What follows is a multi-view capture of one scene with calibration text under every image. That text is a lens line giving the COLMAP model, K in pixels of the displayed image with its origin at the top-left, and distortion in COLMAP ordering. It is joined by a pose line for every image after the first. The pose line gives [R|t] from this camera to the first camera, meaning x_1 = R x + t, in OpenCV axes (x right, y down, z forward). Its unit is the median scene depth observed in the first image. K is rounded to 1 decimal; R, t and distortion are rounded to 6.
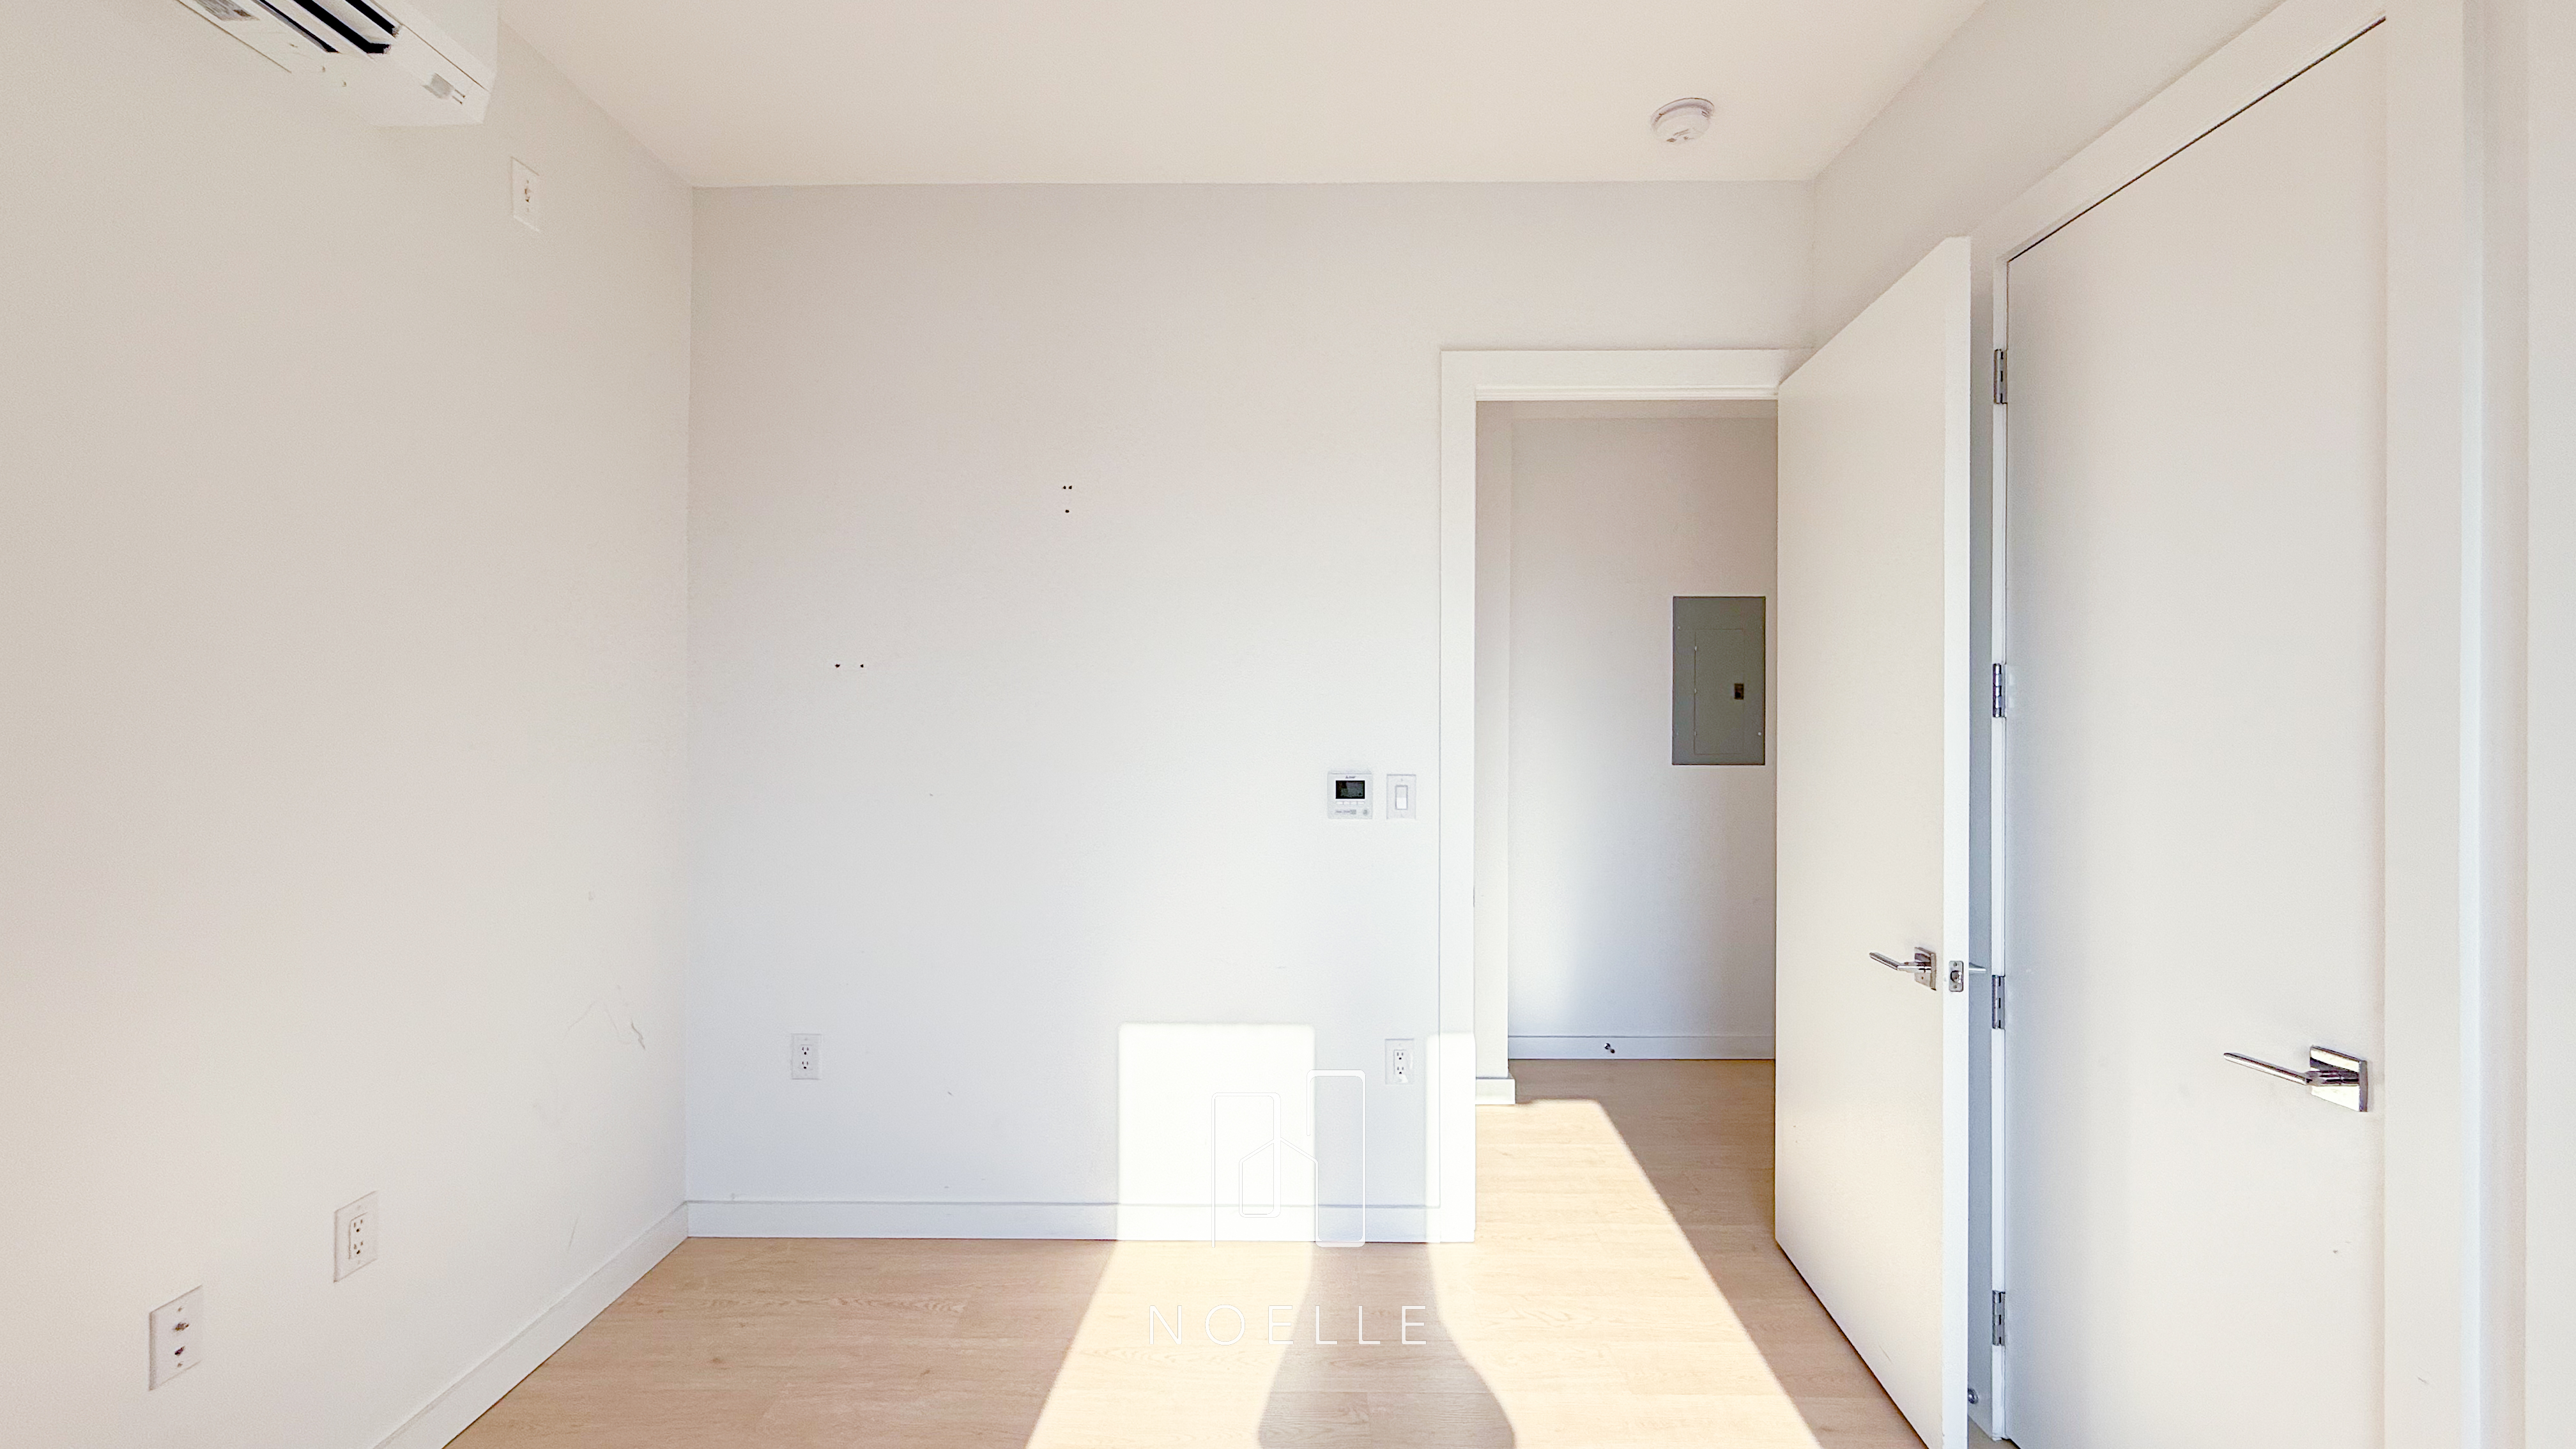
lens RADIAL K [[1027.6, 0, 1287.4], [0, 1027.6, 740.7], [0, 0, 1]] dist [-0.000558, -0.000087]
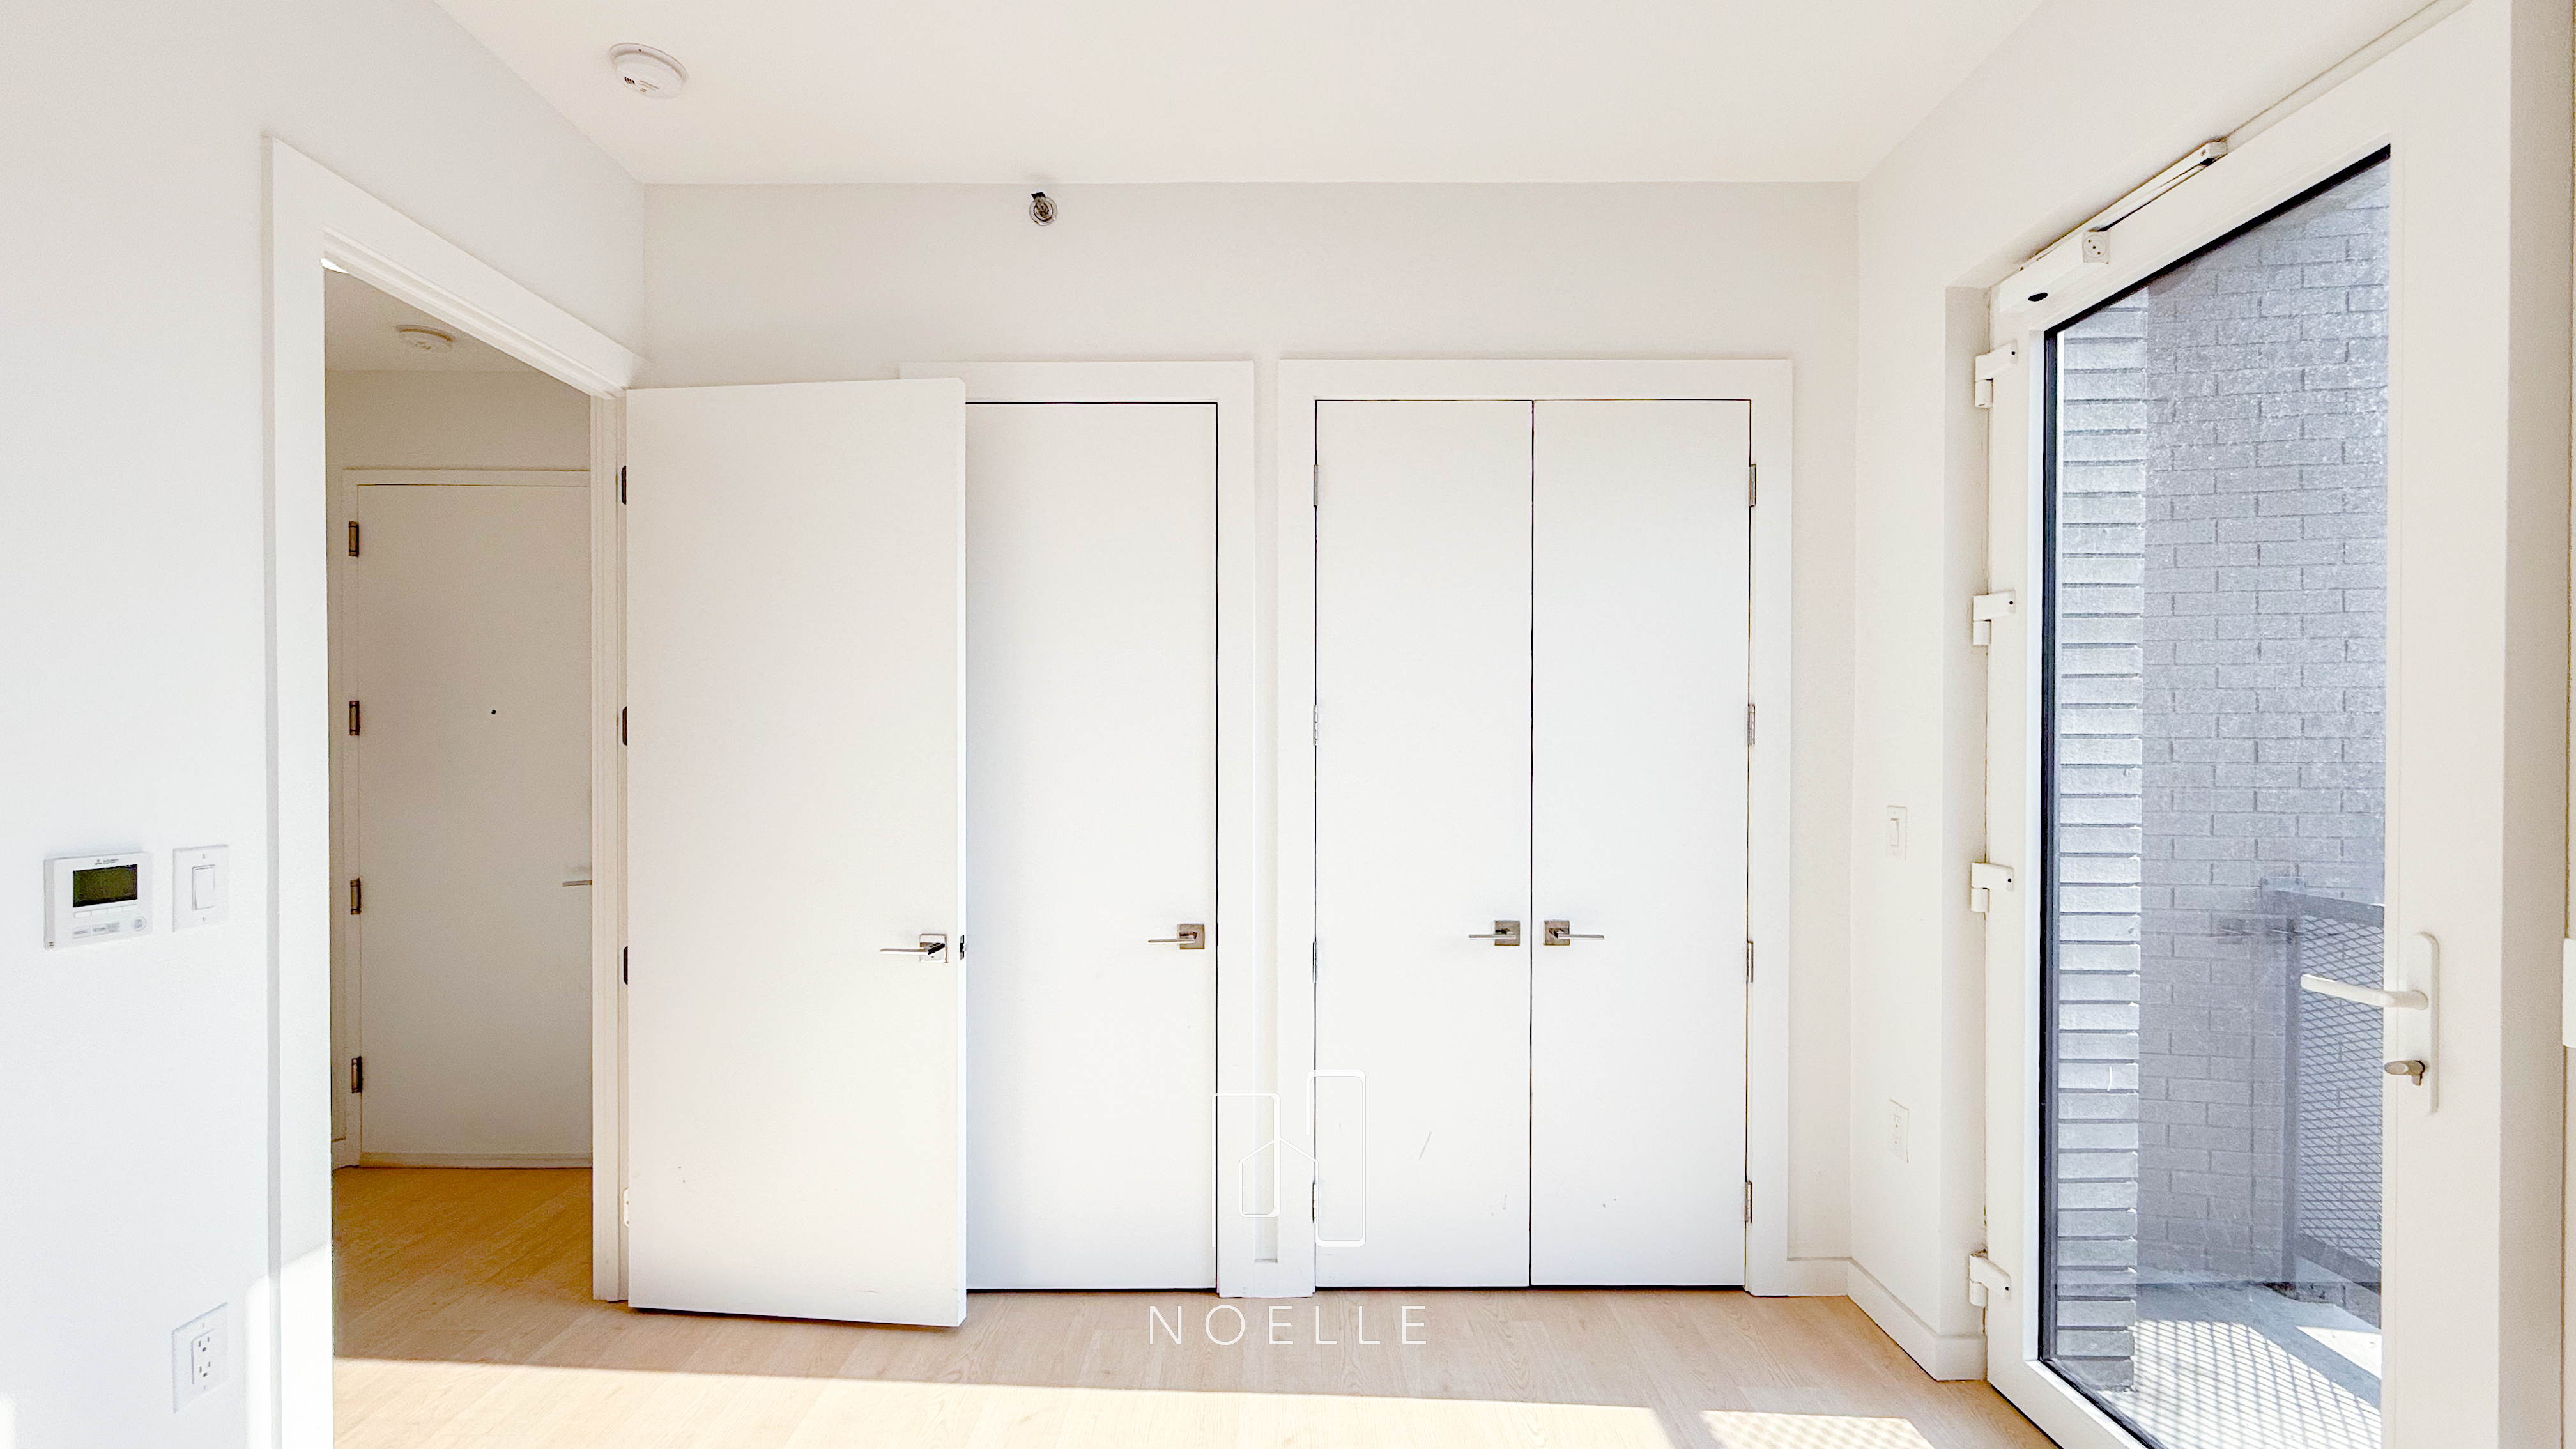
lens RADIAL K [[1027.6, 0, 1287.4], [0, 1027.6, 740.7], [0, 0, 1]] dist [-0.000558, -0.000087]
pose [[-0.007742, 0.000686, 0.999970, -0.457453], [0.003650, 0.999993, -0.000658, -0.022371], [-0.999963, 0.003644, -0.007745, 0.411938]]
